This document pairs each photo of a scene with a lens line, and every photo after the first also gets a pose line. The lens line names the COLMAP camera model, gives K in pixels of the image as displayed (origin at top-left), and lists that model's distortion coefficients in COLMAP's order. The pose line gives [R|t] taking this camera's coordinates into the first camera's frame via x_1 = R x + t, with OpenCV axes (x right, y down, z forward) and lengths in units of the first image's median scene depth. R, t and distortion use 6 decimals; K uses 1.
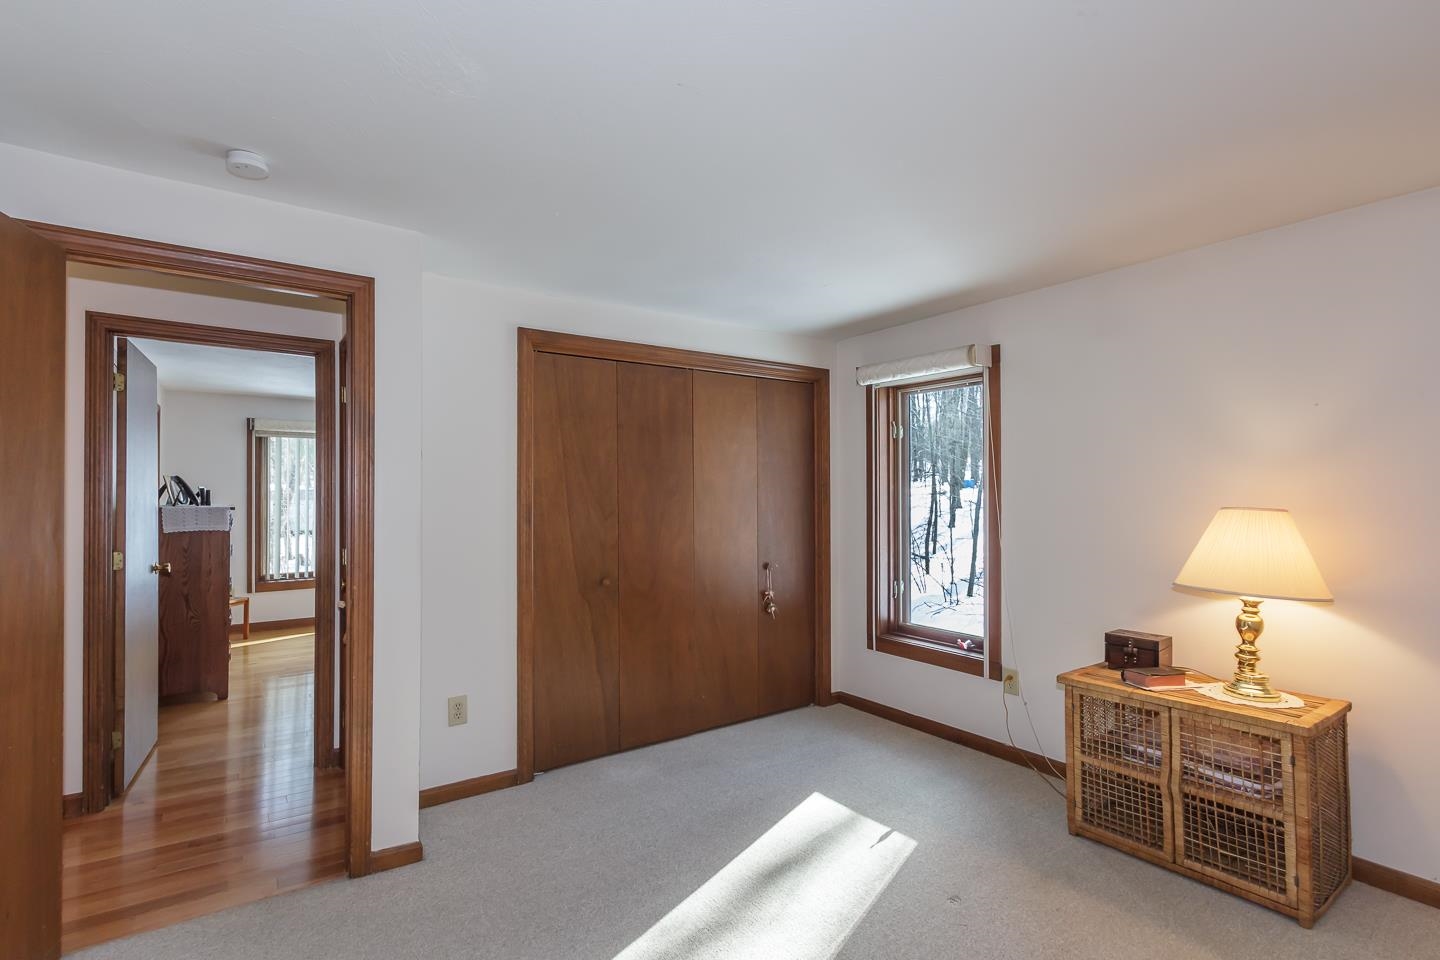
lens RADIAL K [[676.2, 0, 712.2], [0, 676.2, 484.6], [0, 0, 1]] dist [0.000595, 0.000581]
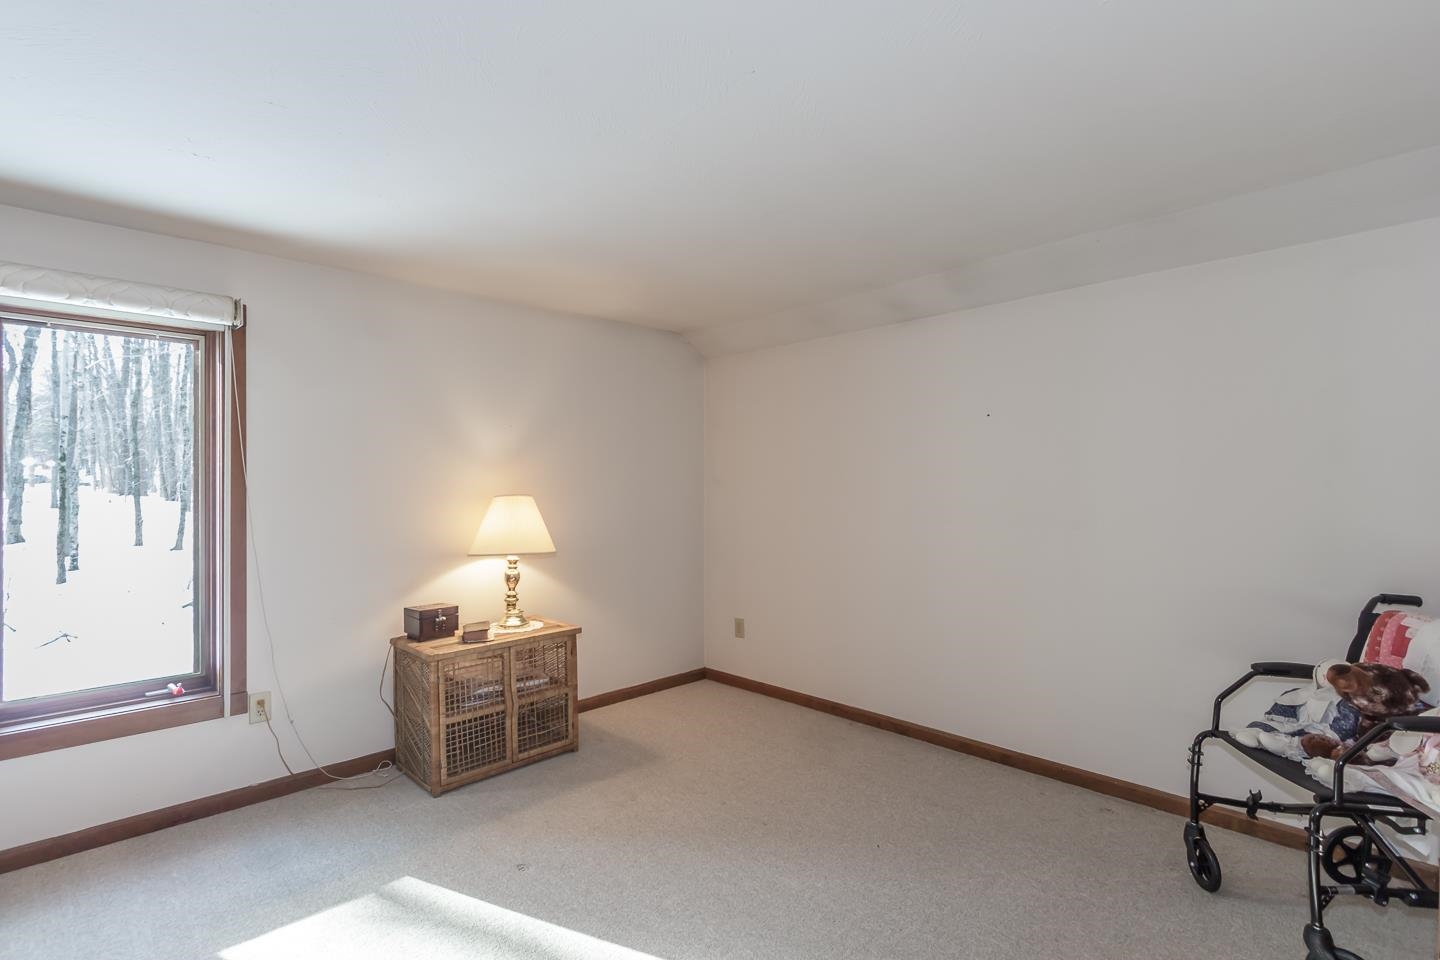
lens RADIAL K [[676.2, 0, 718.2], [0, 676.2, 480.2], [0, 0, 1]] dist [0.000595, 0.000581]
pose [[-0.140993, 0.010675, 0.989953, -0.671049], [-0.005342, 0.999919, -0.011543, 0.018379], [-0.989996, -0.006915, -0.140925, 0.770631]]
